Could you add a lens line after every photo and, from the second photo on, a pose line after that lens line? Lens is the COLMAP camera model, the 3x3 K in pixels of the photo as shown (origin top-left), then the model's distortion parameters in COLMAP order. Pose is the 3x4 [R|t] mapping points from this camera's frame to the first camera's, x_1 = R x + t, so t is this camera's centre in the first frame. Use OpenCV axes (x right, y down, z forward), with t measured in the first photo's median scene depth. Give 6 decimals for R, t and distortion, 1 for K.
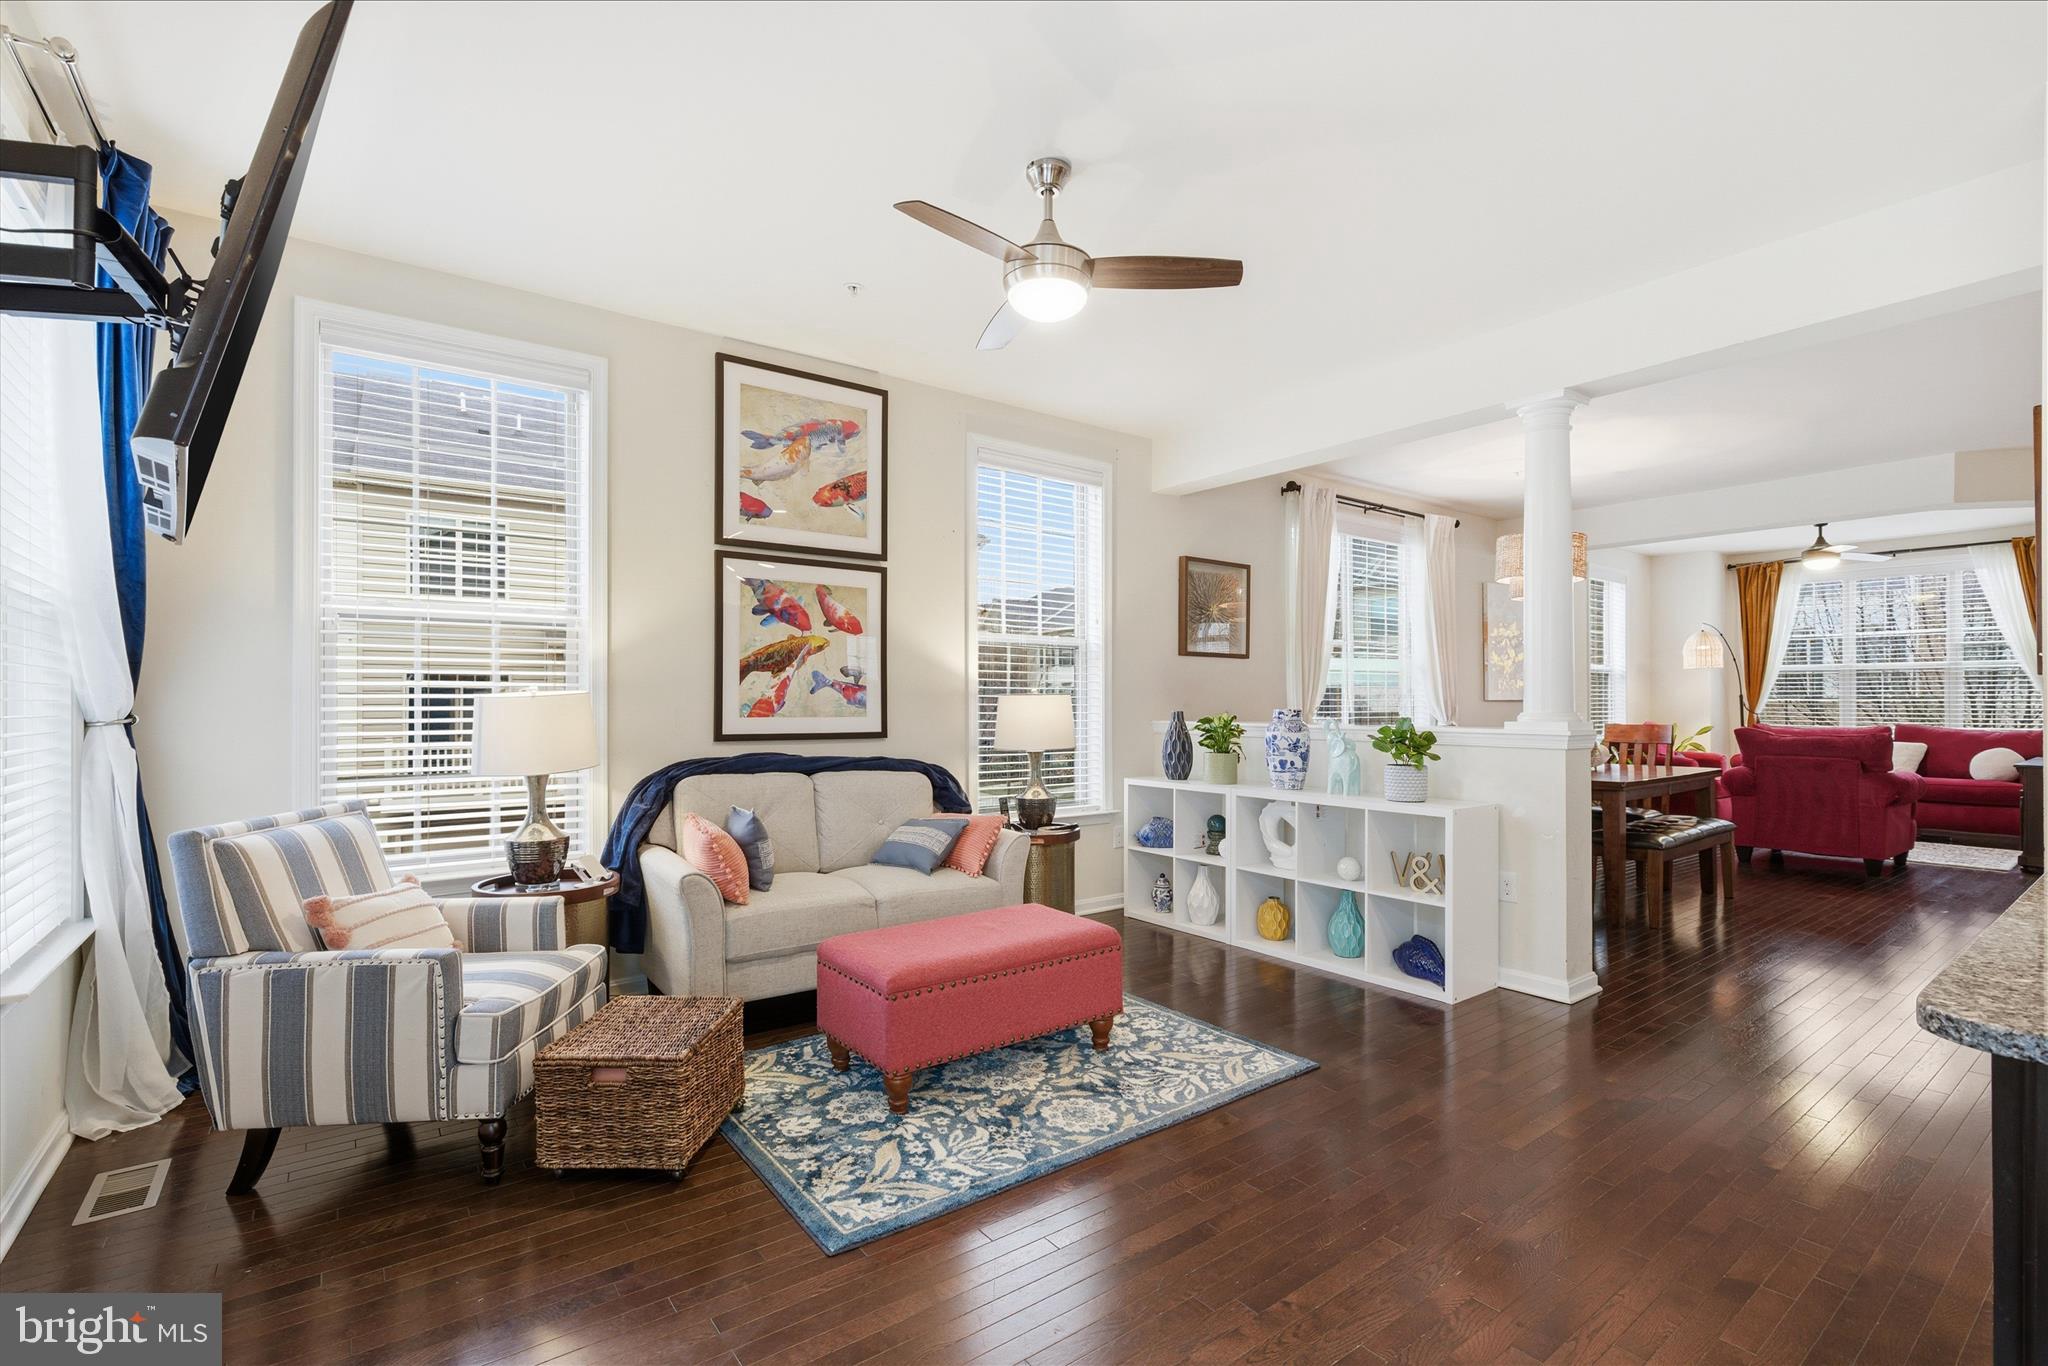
lens RADIAL K [[937.1, 0, 1032.9], [0, 937.1, 697.9], [0, 0, 1]] dist [-0.017901, -0.001428]
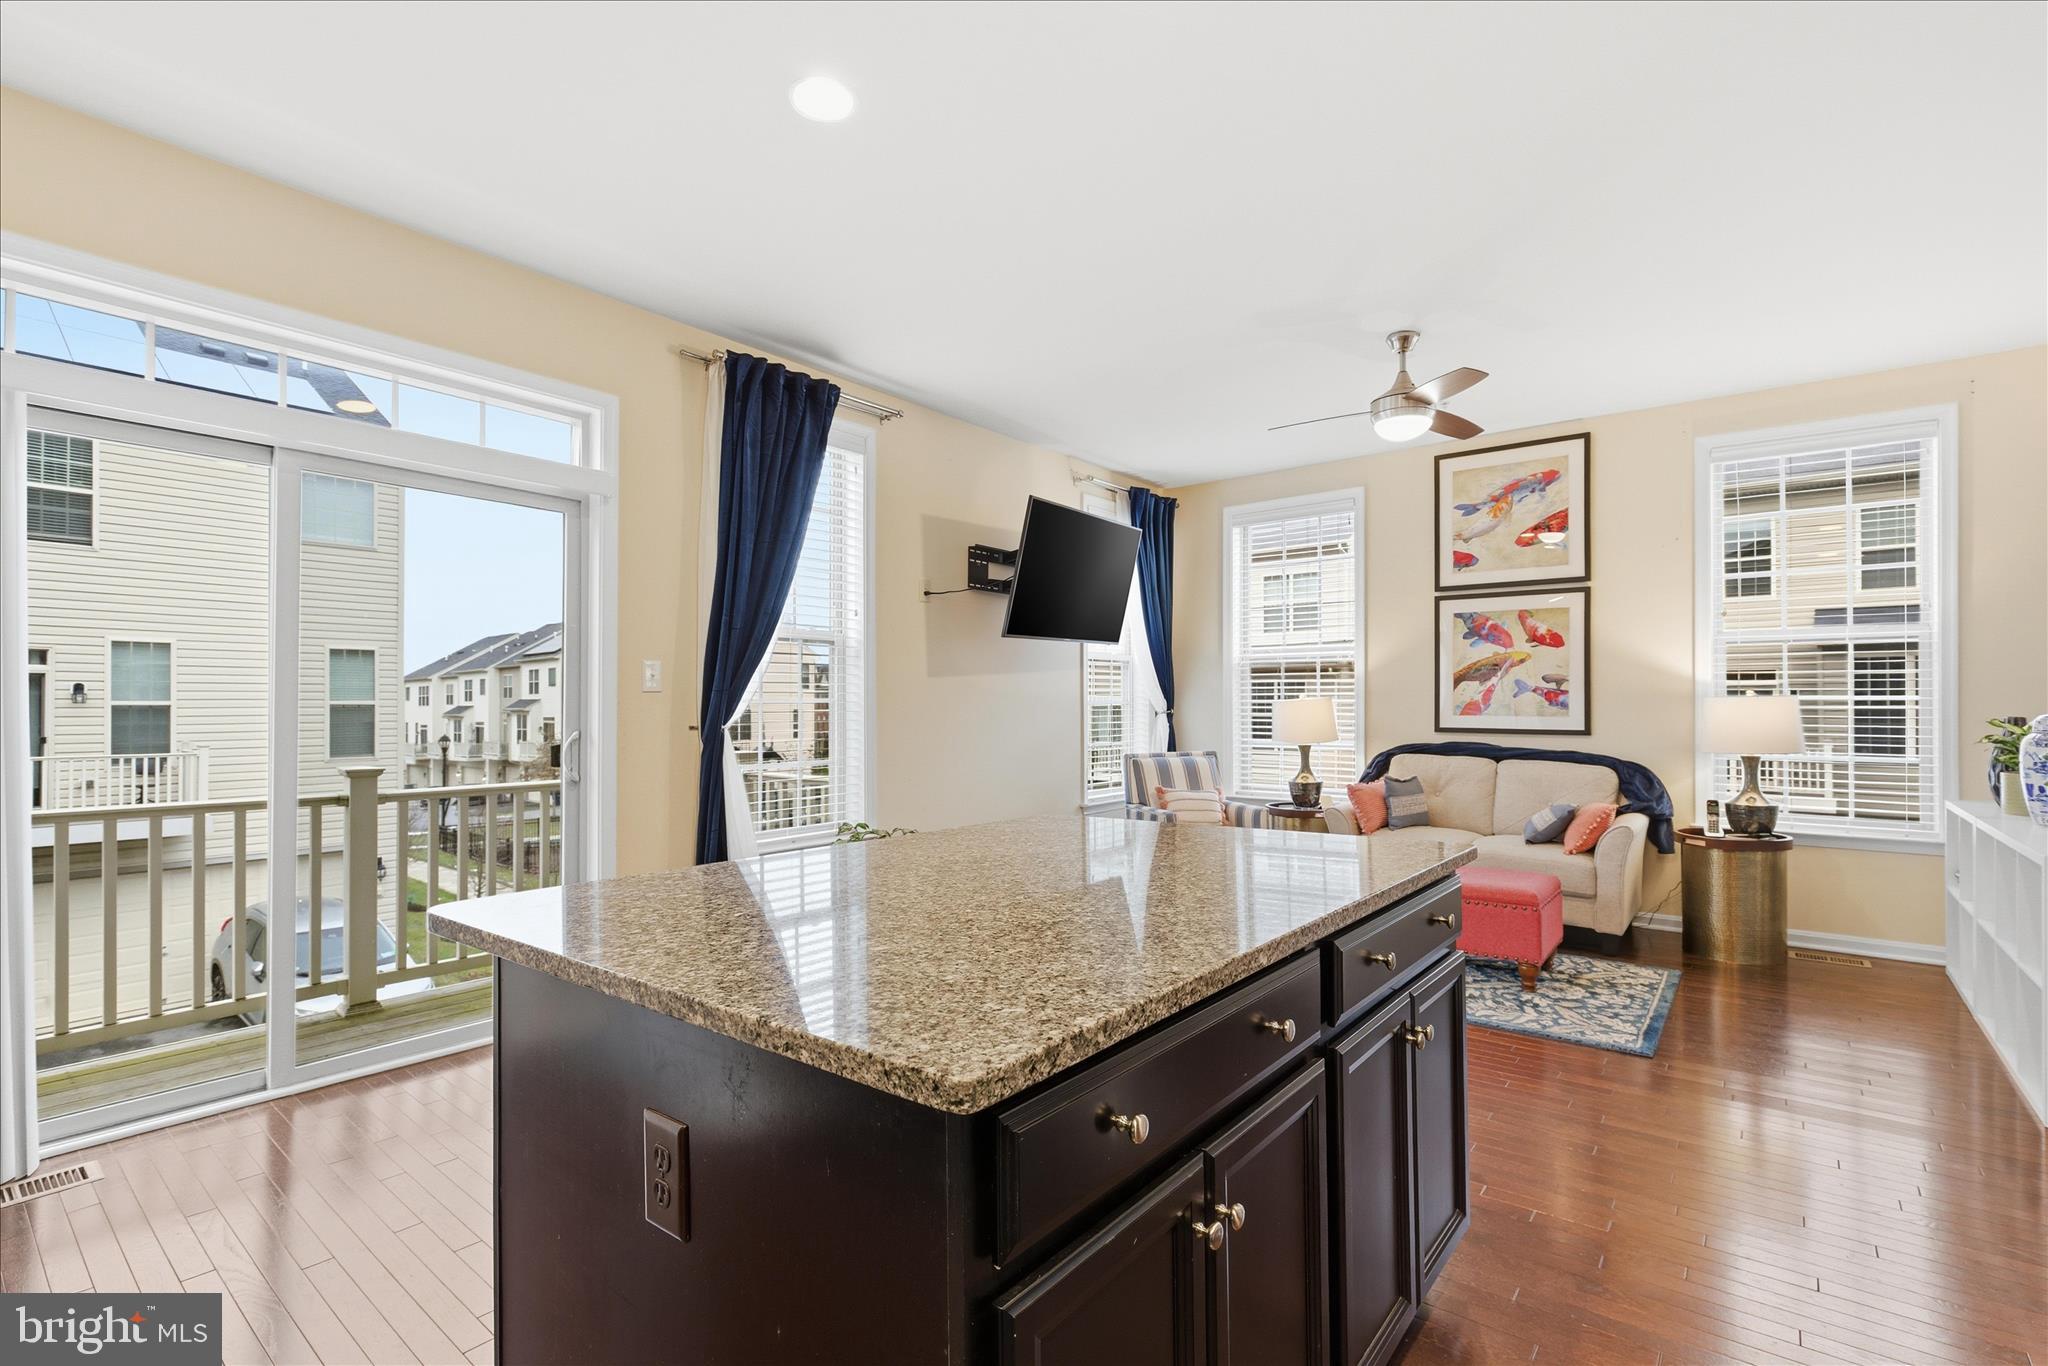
lens RADIAL K [[937.1, 0, 1033.5], [0, 937.1, 689.6], [0, 0, 1]] dist [-0.017901, -0.001428]
pose [[0.233944, -0.021591, -0.972010, 0.841860], [-0.006991, 0.999690, -0.023889, 0.019530], [0.972225, 0.012384, 0.233721, 0.082679]]
